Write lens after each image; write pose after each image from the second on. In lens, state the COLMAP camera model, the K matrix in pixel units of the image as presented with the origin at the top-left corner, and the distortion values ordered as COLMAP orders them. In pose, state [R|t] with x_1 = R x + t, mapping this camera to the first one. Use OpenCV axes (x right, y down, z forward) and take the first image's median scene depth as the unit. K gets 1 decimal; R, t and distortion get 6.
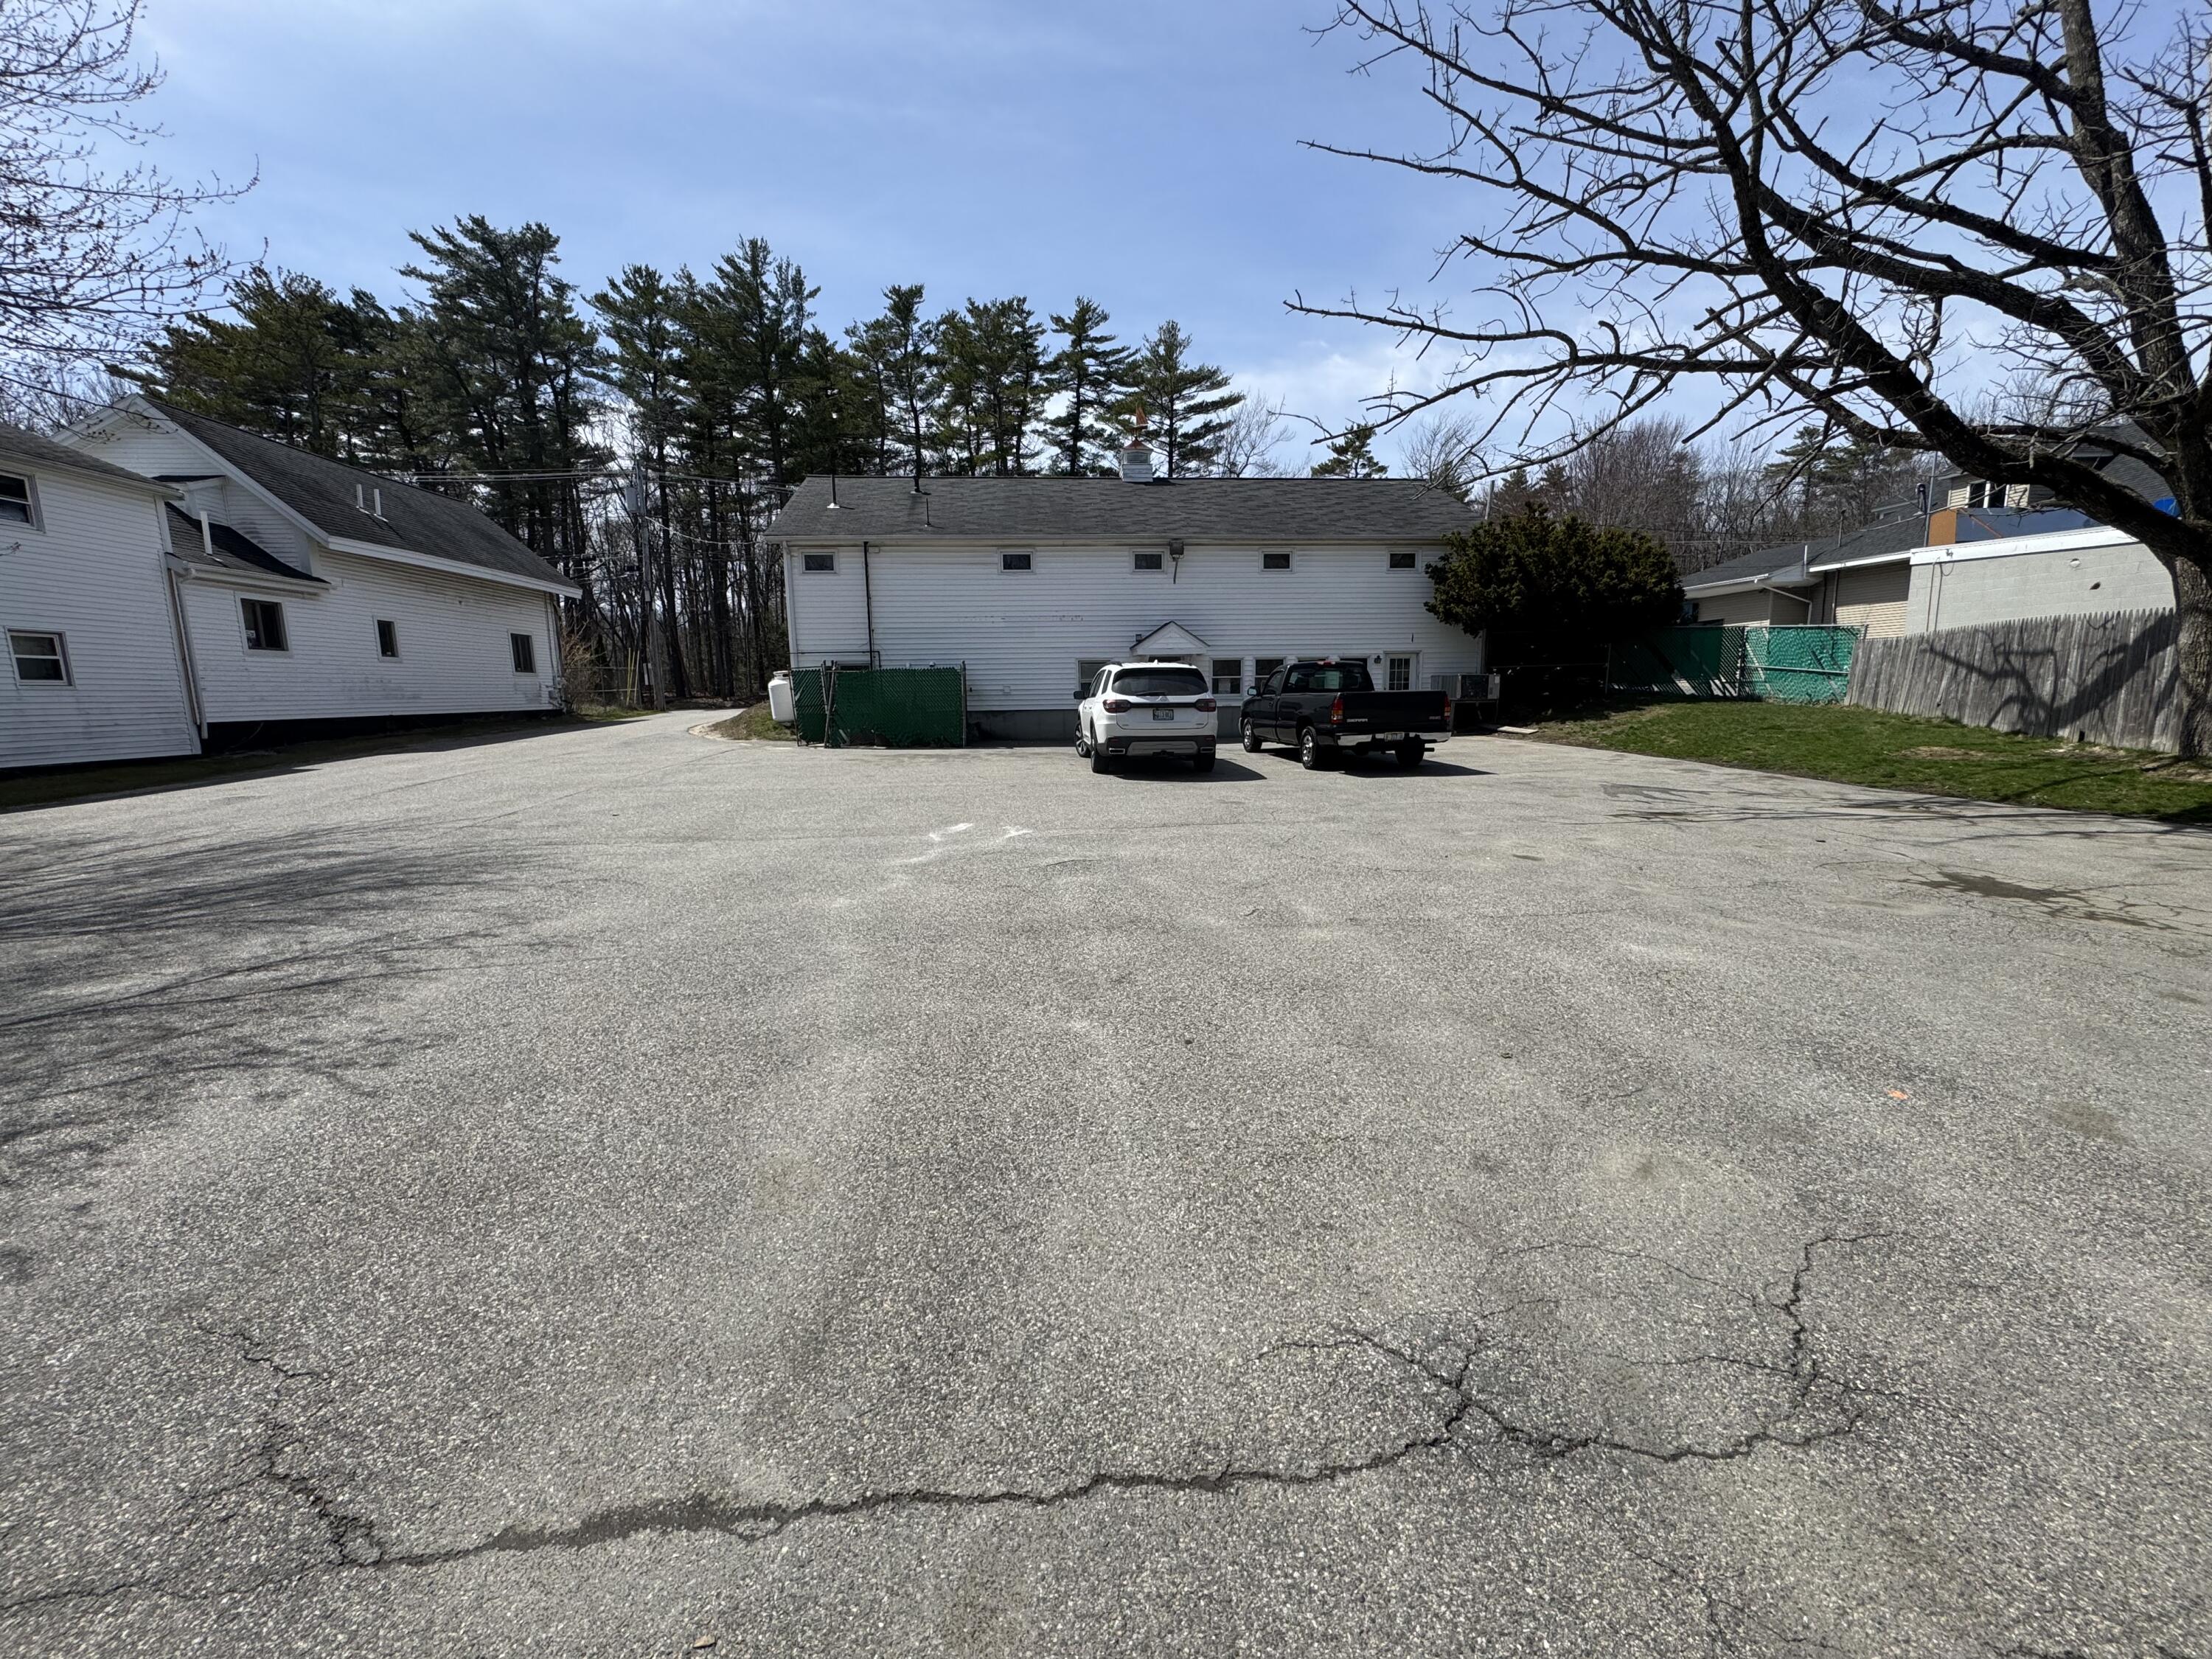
lens RADIAL K [[887.8, 0, 1102.5], [0, 887.8, 831.6], [0, 0, 1]] dist [-0.002063, -0.000020]
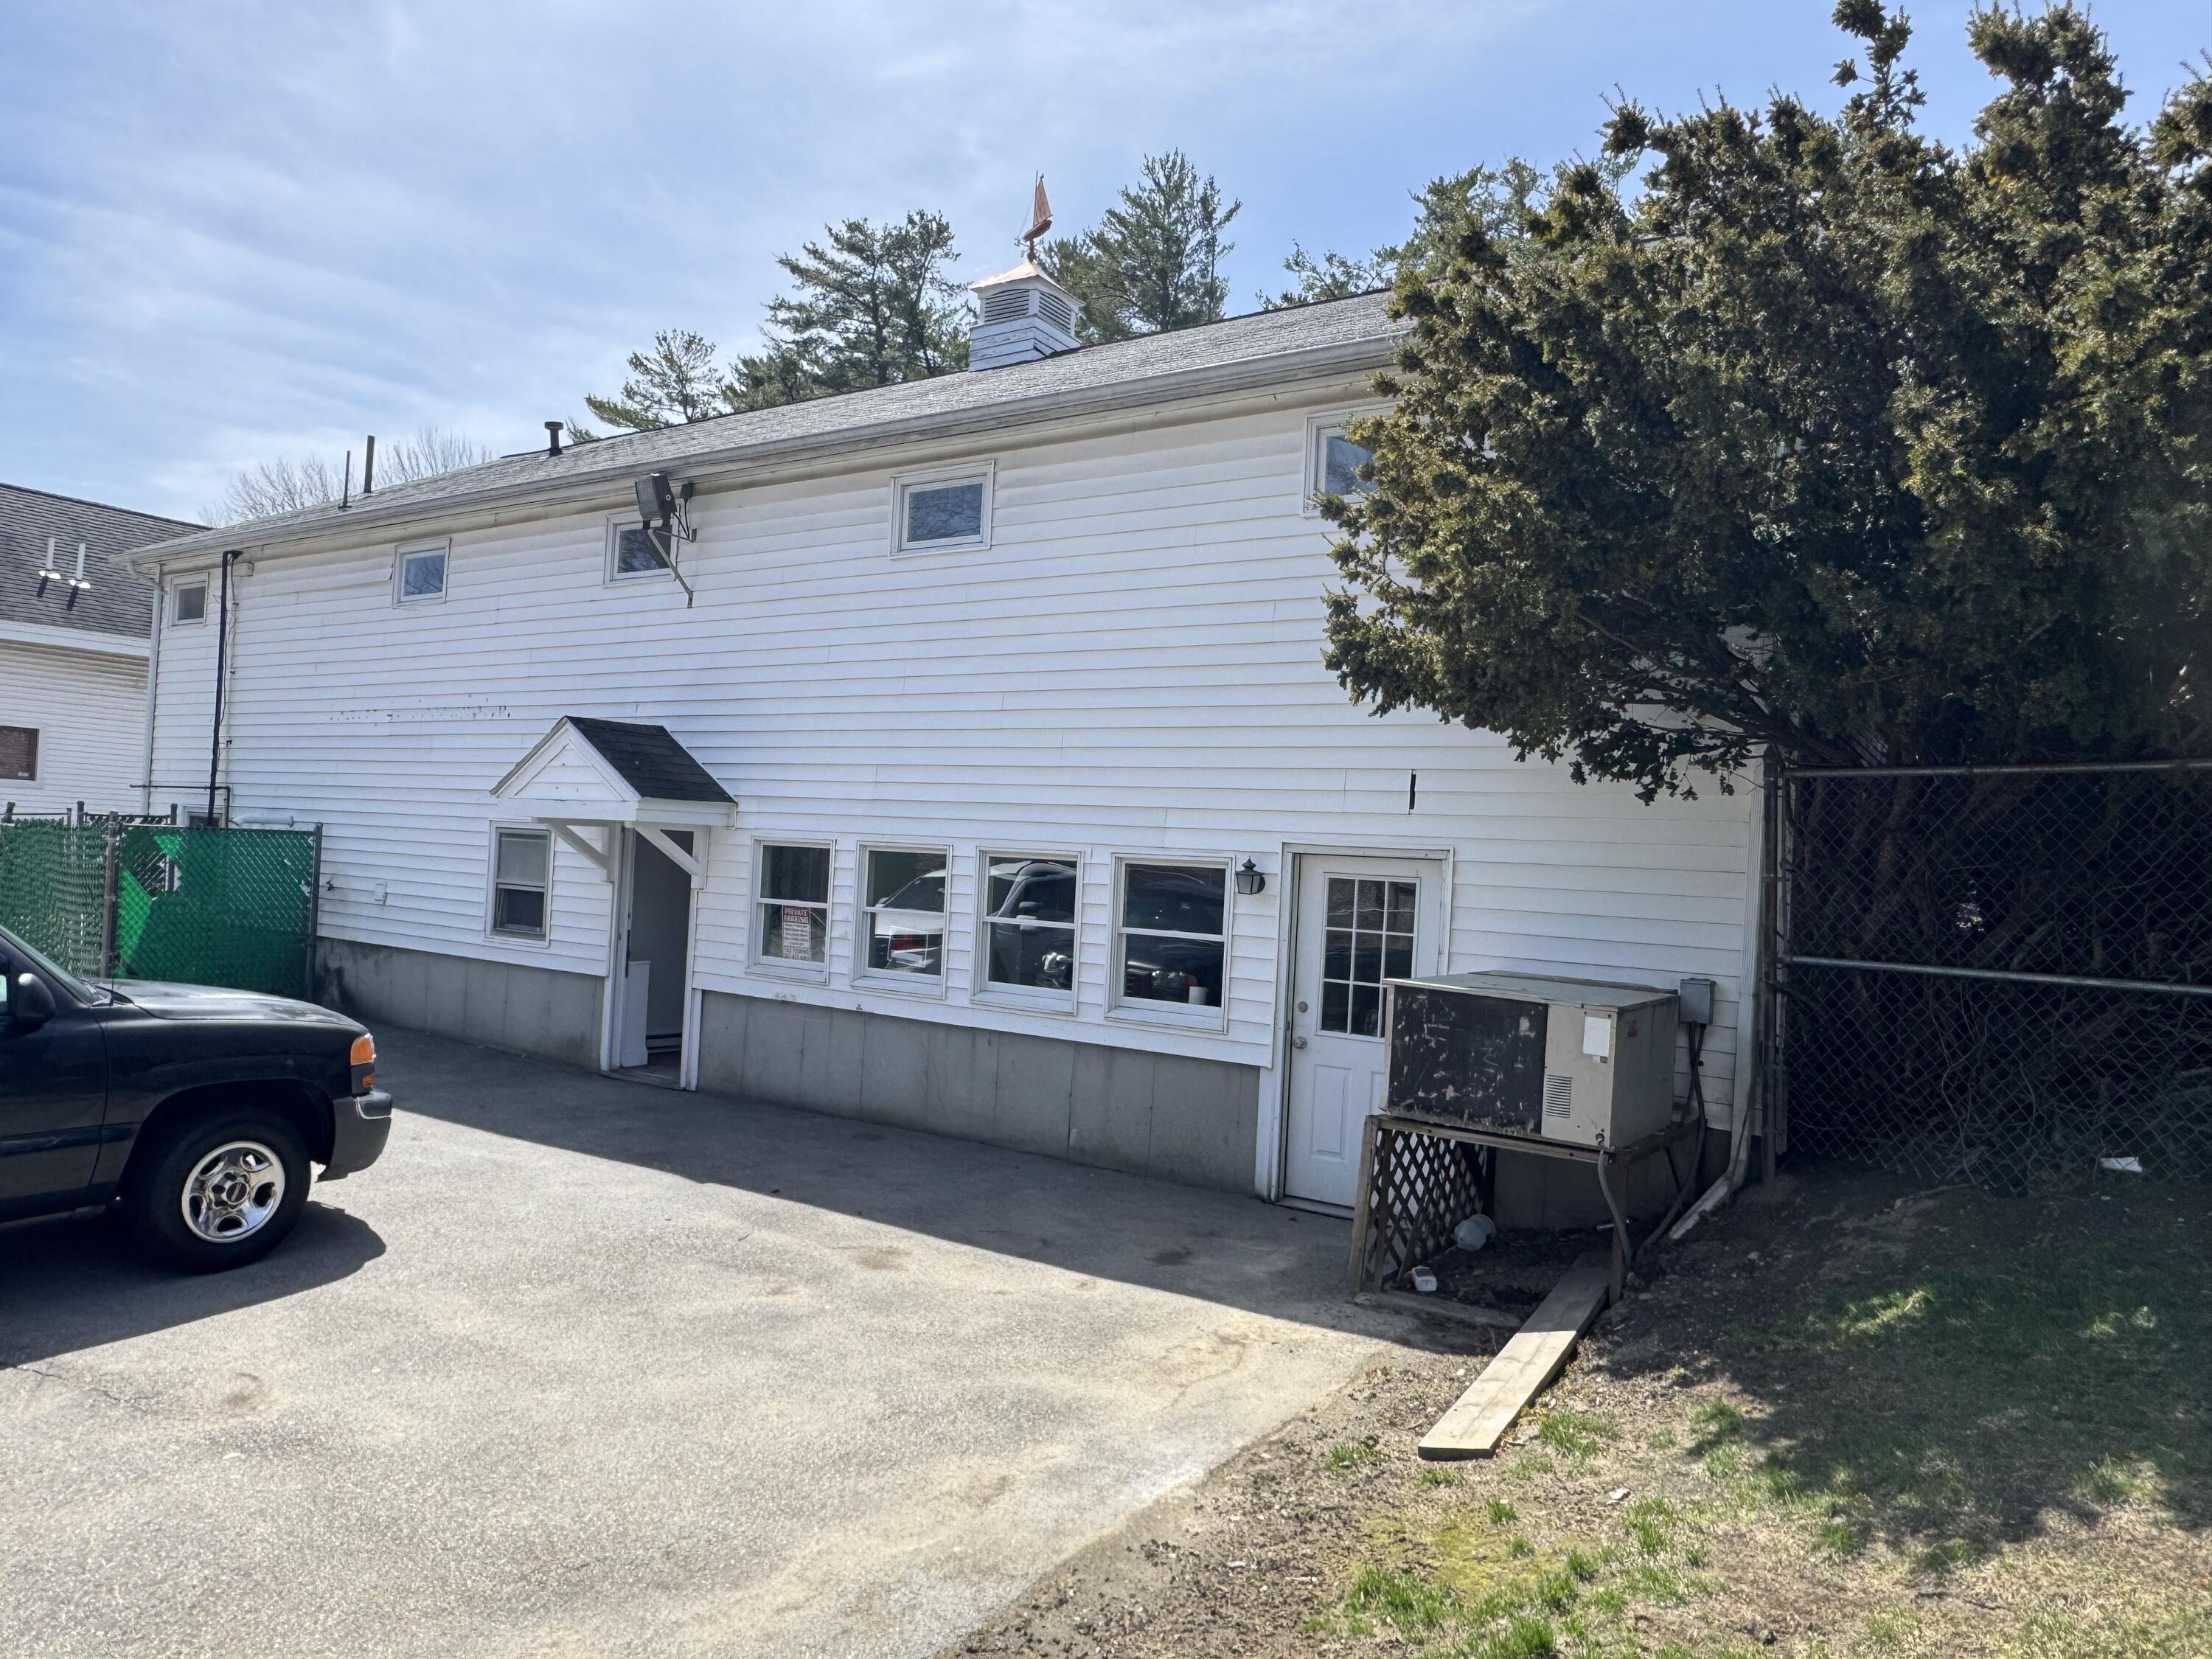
lens RADIAL K [[1420.9, 0, 1106.4], [0, 1420.9, 826.3], [0, 0, 1]] dist [0.003279, 0.000742]
pose [[0.773694, 0.041625, -0.632190, 0.242809], [-0.160765, 0.978079, -0.132350, -0.071921], [0.612823, 0.204032, 0.763426, 0.327210]]
